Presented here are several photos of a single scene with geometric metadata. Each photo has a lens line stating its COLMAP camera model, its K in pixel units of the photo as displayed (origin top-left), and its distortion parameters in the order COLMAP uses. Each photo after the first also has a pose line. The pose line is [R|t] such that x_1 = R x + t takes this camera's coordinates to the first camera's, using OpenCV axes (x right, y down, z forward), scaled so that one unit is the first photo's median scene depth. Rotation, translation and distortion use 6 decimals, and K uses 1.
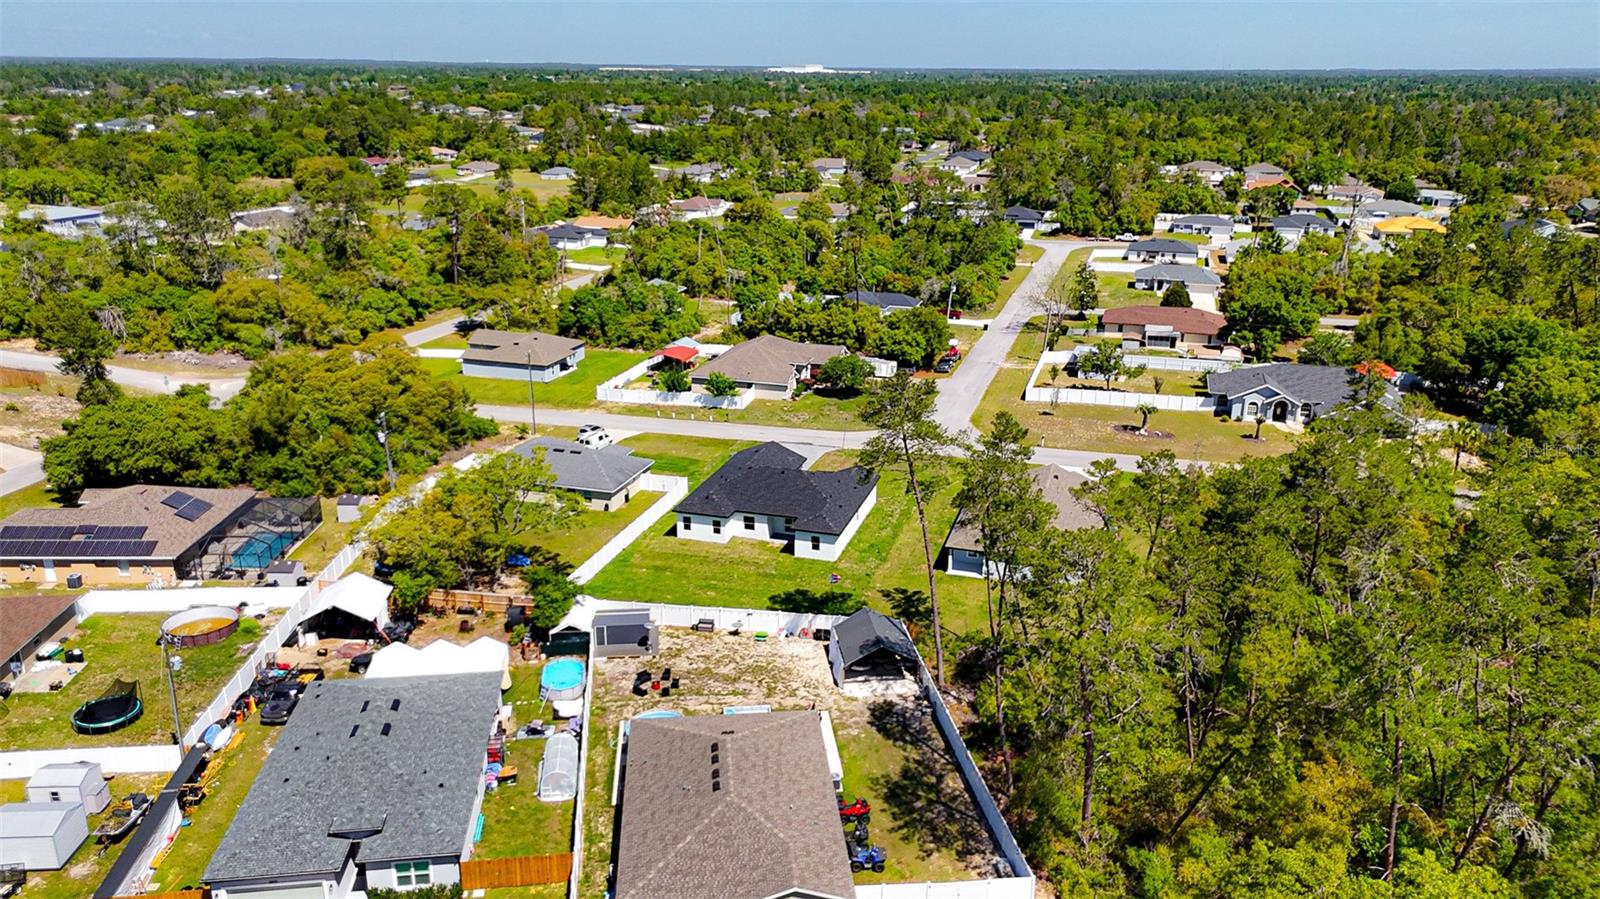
lens RADIAL K [[1174.2, 0, 805.4], [0, 1174.2, 457.8], [0, 0, 1]] dist [0.072983, -0.077670]
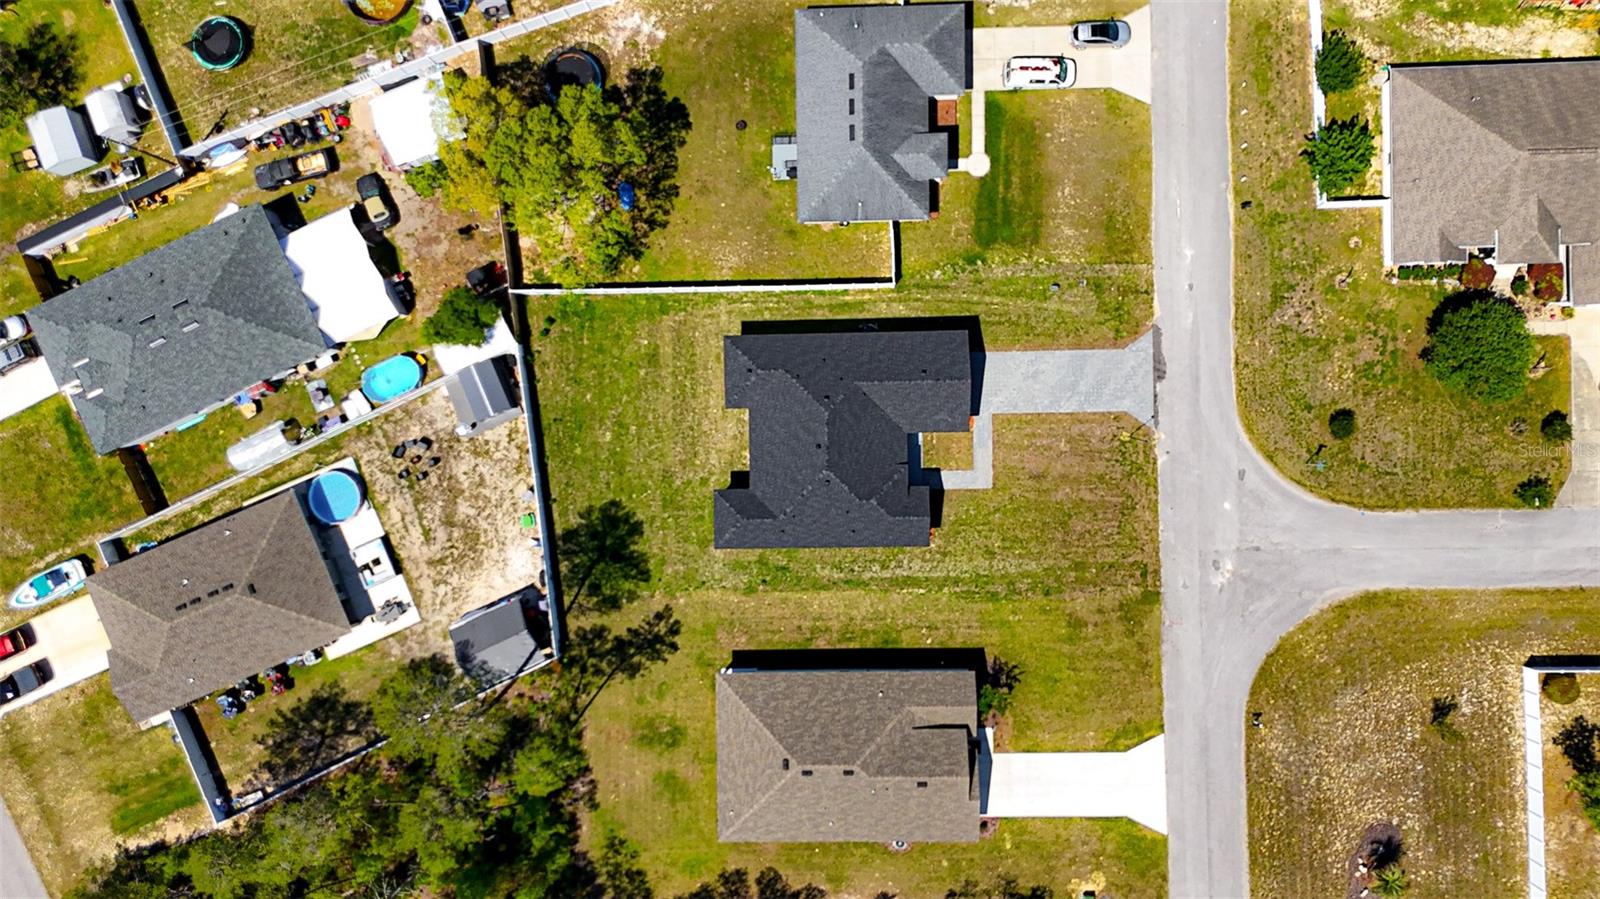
lens RADIAL K [[1174.2, 0, 805.8], [0, 1174.2, 443.9], [0, 0, 1]] dist [0.072983, -0.077670]
pose [[0.298210, 0.954228, -0.022776, -0.004788], [-0.250431, 0.101245, 0.962826, -0.661618], [0.921062, -0.281421, 0.269160, 0.711325]]
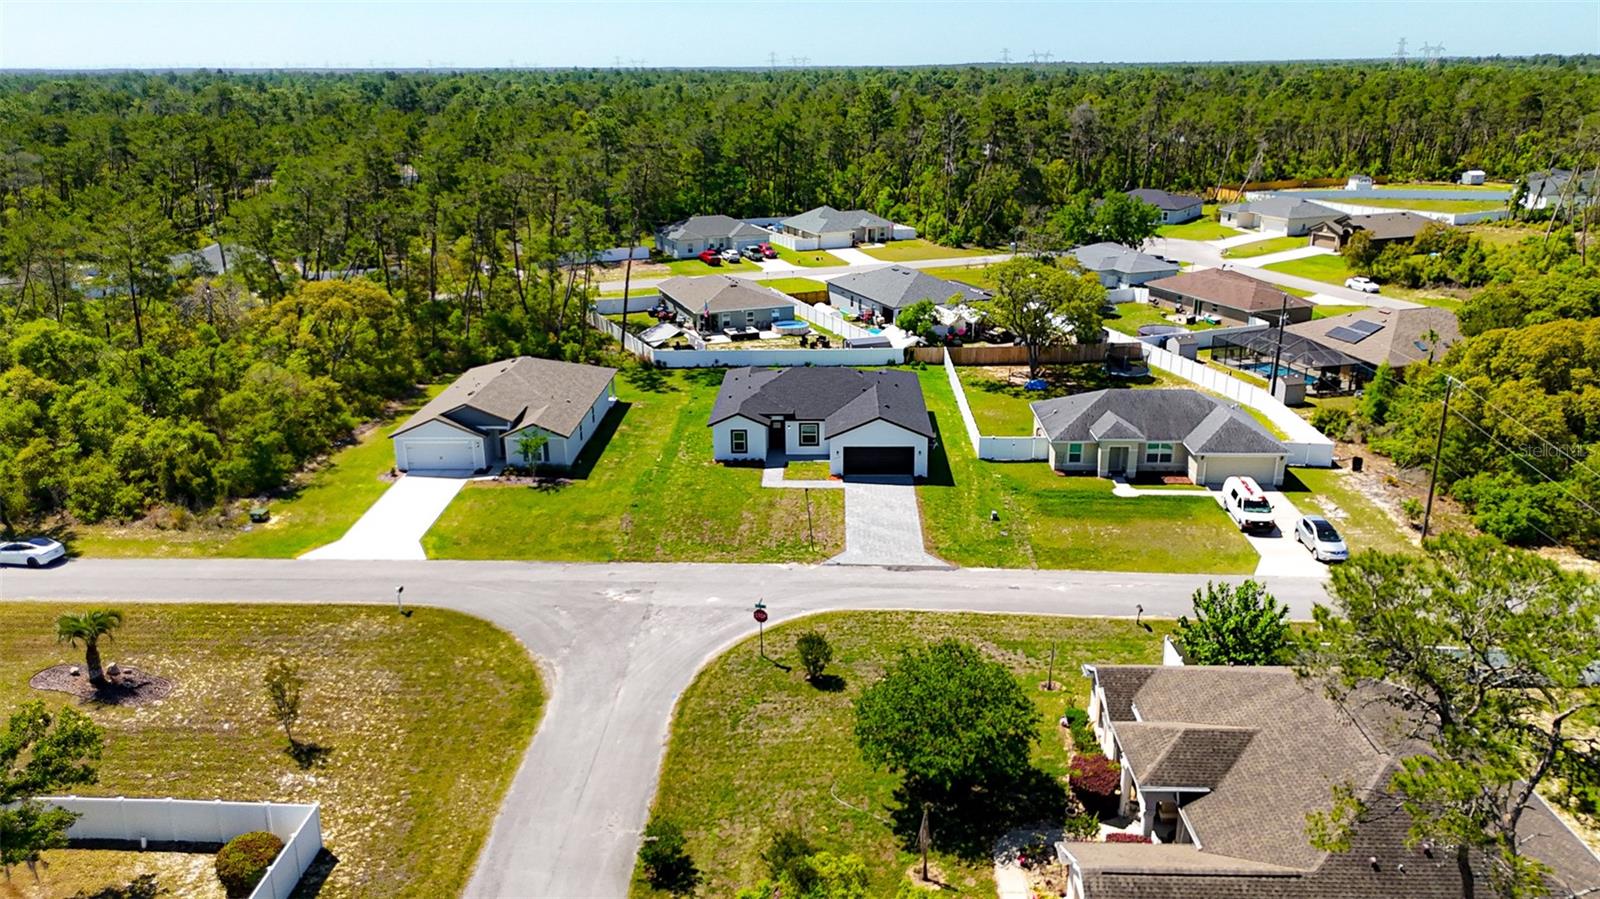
lens RADIAL K [[1174.2, 0, 805.0], [0, 1174.2, 450.8], [0, 0, 1]] dist [0.072983, -0.077670]
pose [[-0.966642, 0.070203, -0.246322, 0.177312], [-0.087993, 0.812149, 0.576776, -0.375896], [0.240541, 0.579211, -0.778880, 1.517335]]
